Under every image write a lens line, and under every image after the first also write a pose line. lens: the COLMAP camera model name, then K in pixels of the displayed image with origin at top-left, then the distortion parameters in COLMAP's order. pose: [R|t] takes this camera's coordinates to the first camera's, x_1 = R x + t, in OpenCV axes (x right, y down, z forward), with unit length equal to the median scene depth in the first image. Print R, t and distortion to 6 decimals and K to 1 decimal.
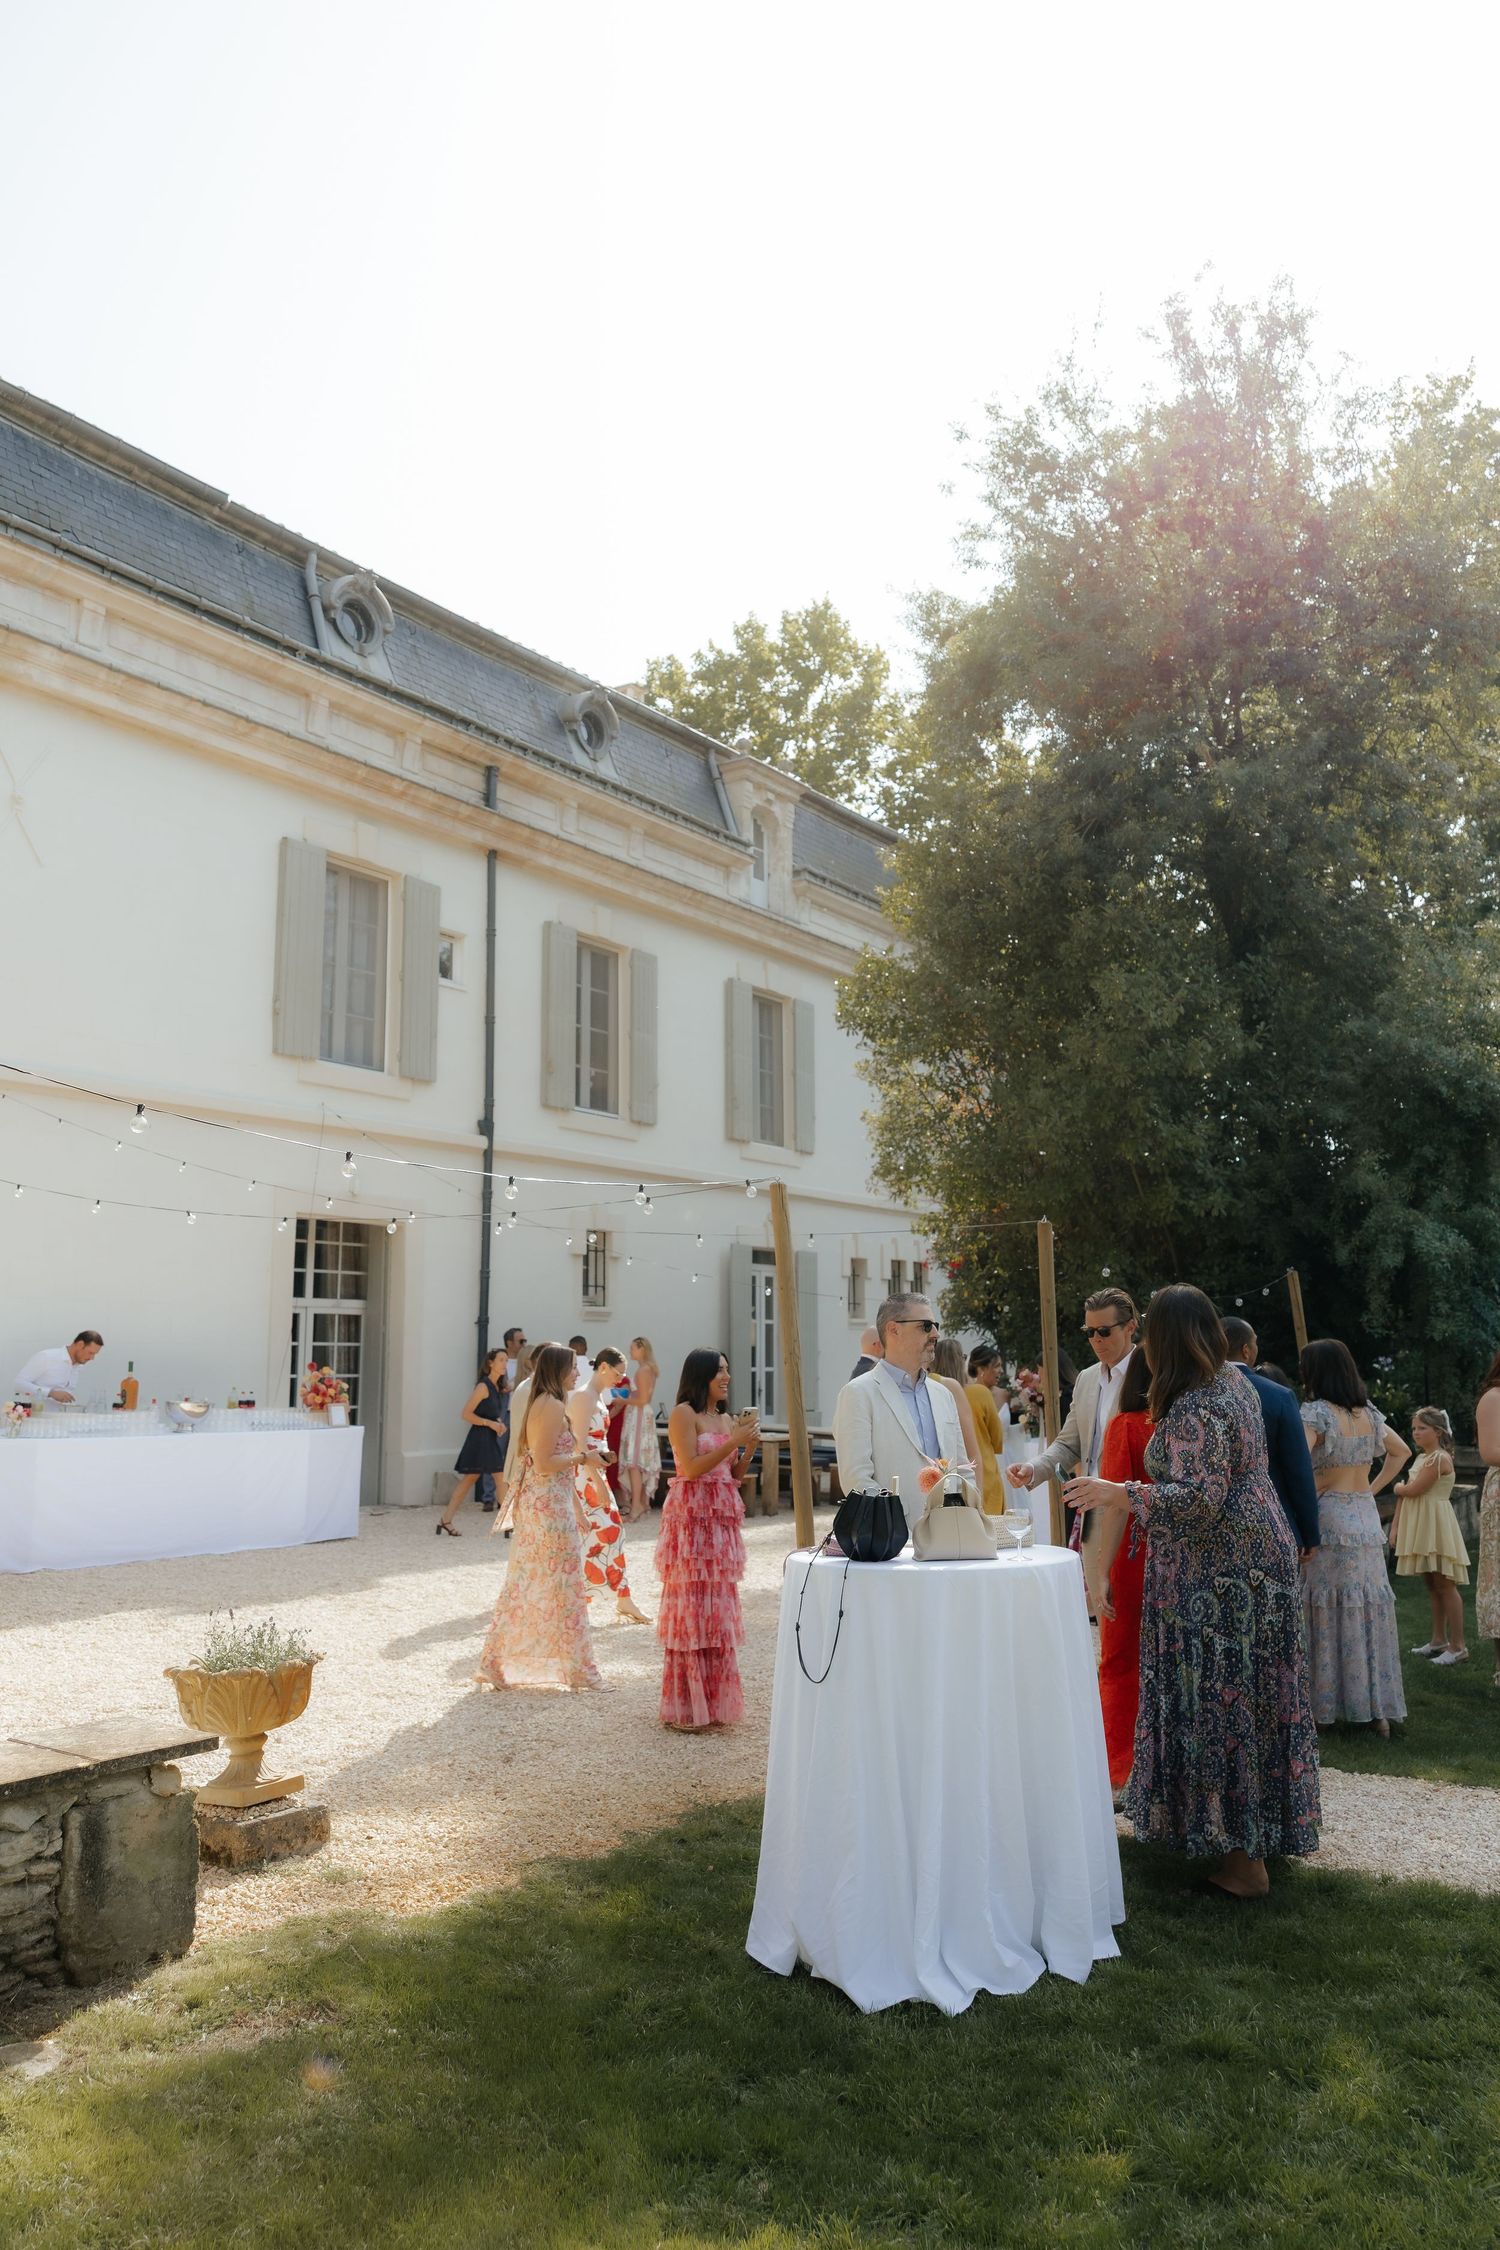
lens RADIAL K [[1838.3, 0, 750.0], [0, 1838.3, 1125.0], [0, 0, 1]] dist [-0.005198, 0.001842]
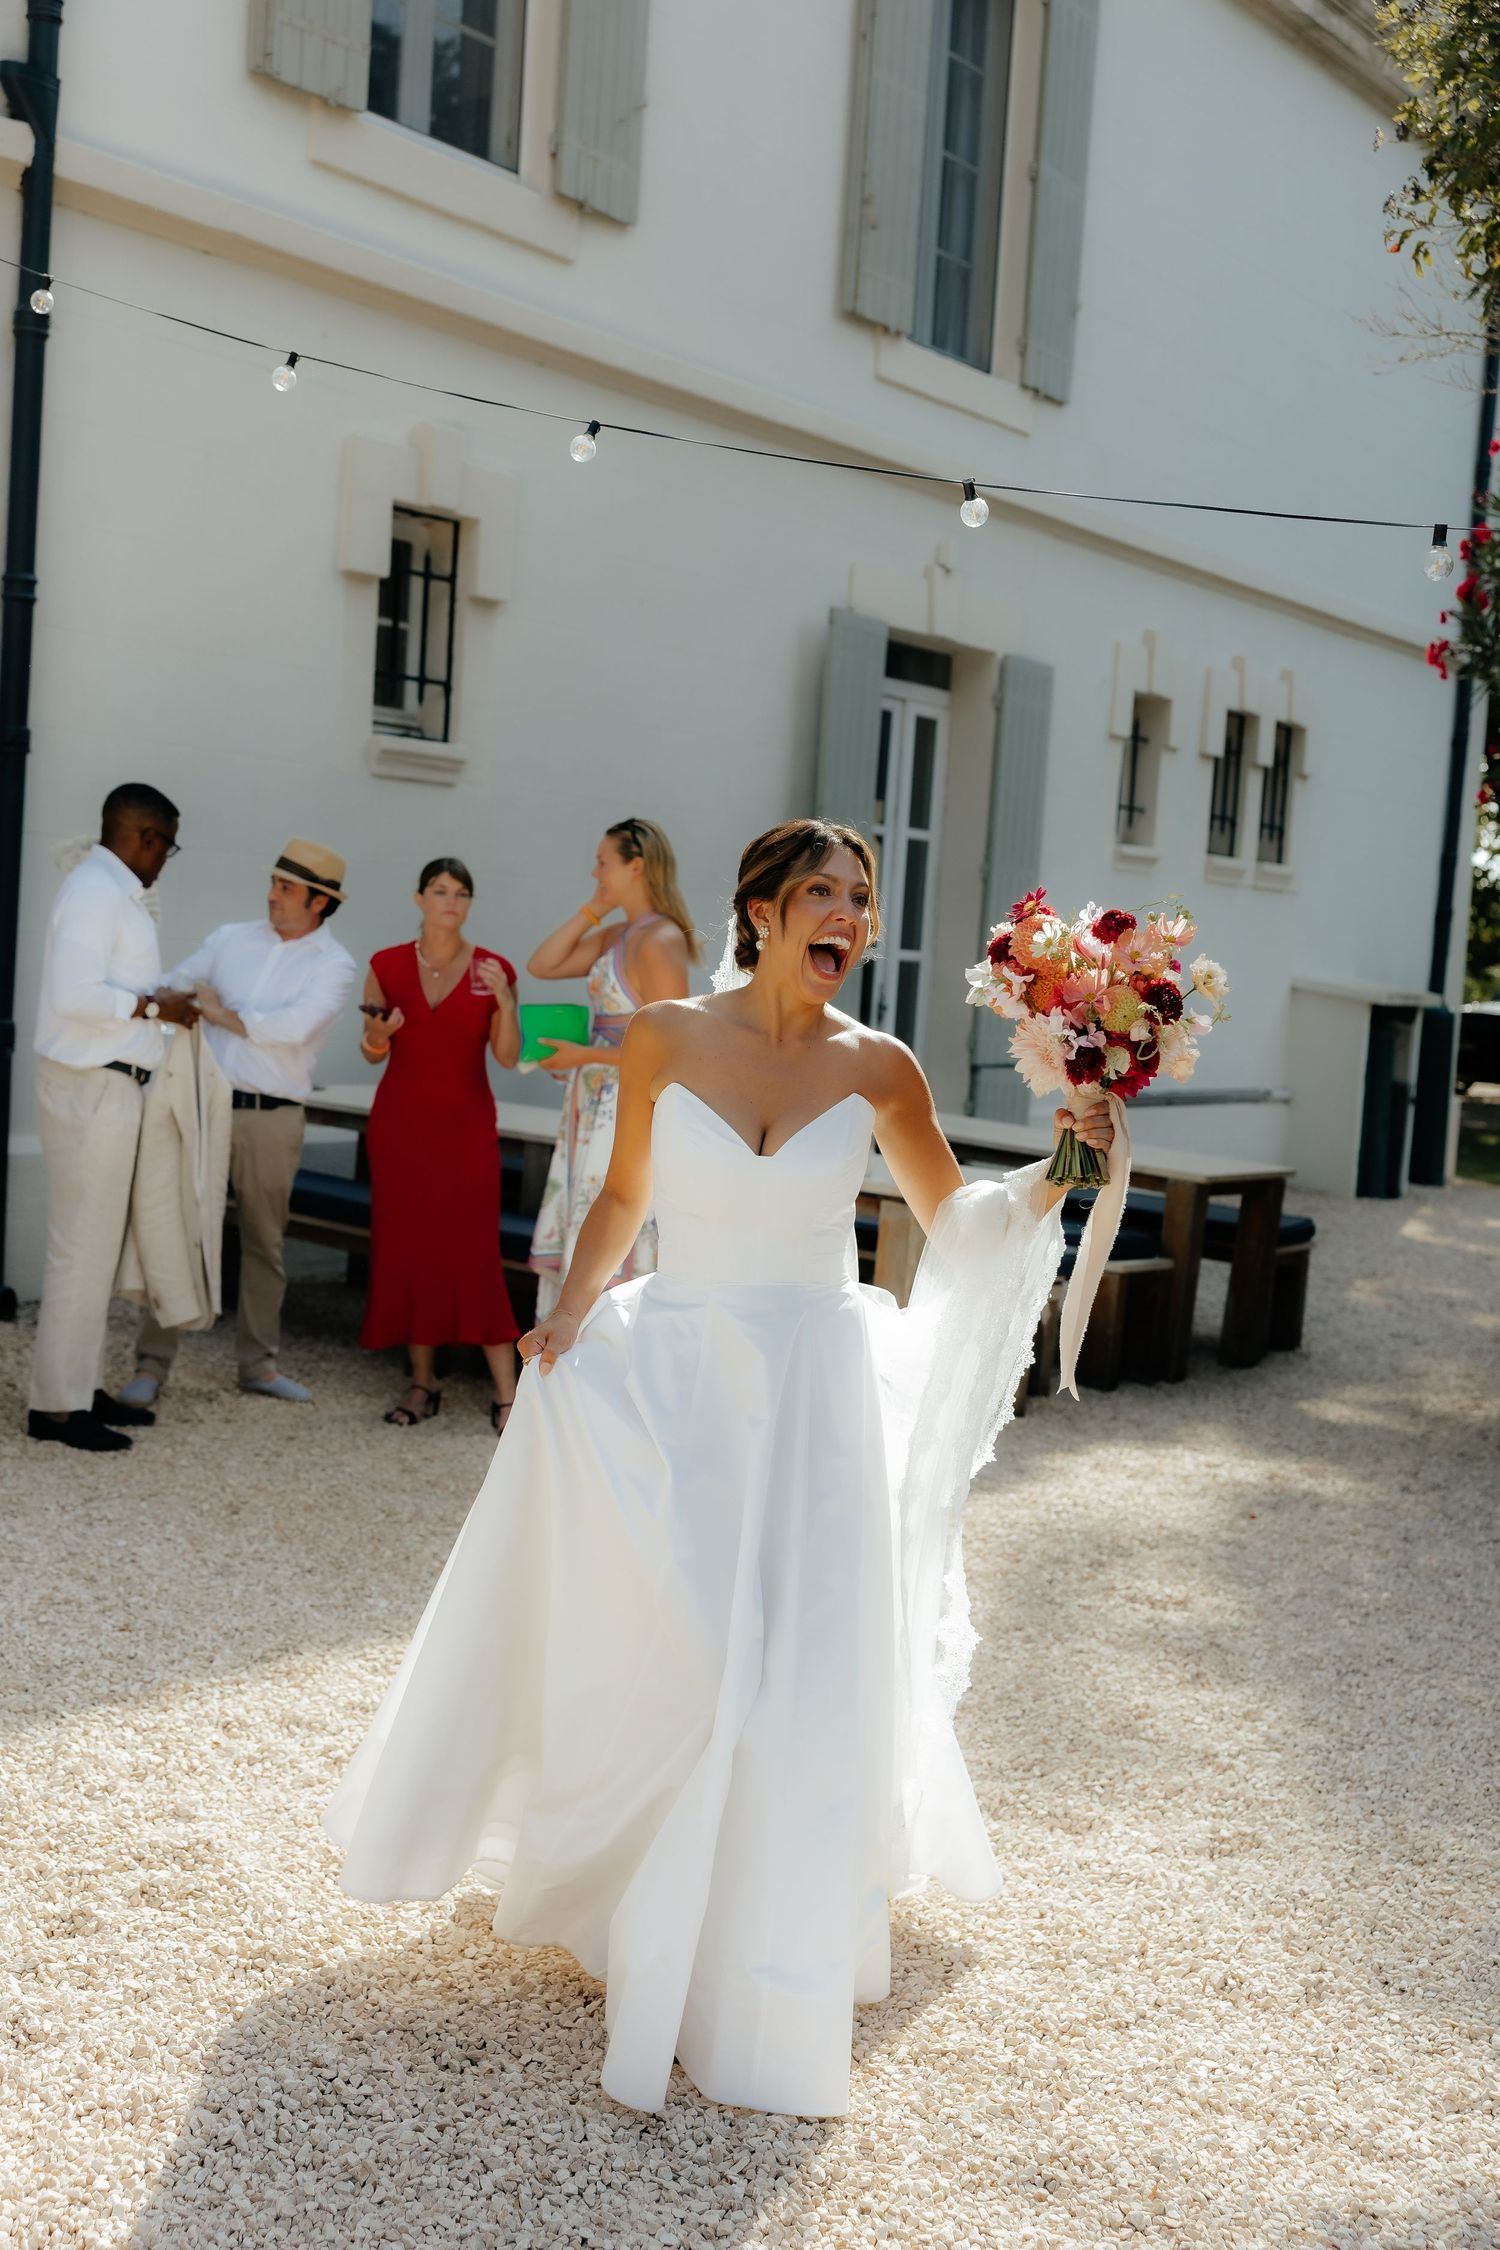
lens RADIAL K [[2562.5, 0, 750.0], [0, 2562.5, 1125.0], [0, 0, 1]] dist [0.016697, 0.033888]
pose [[0.996543, 0.070815, -0.043451, 0.003185], [-0.060646, 0.977474, 0.202154, 0.065717], [0.056788, -0.198820, 0.978389, 0.500875]]
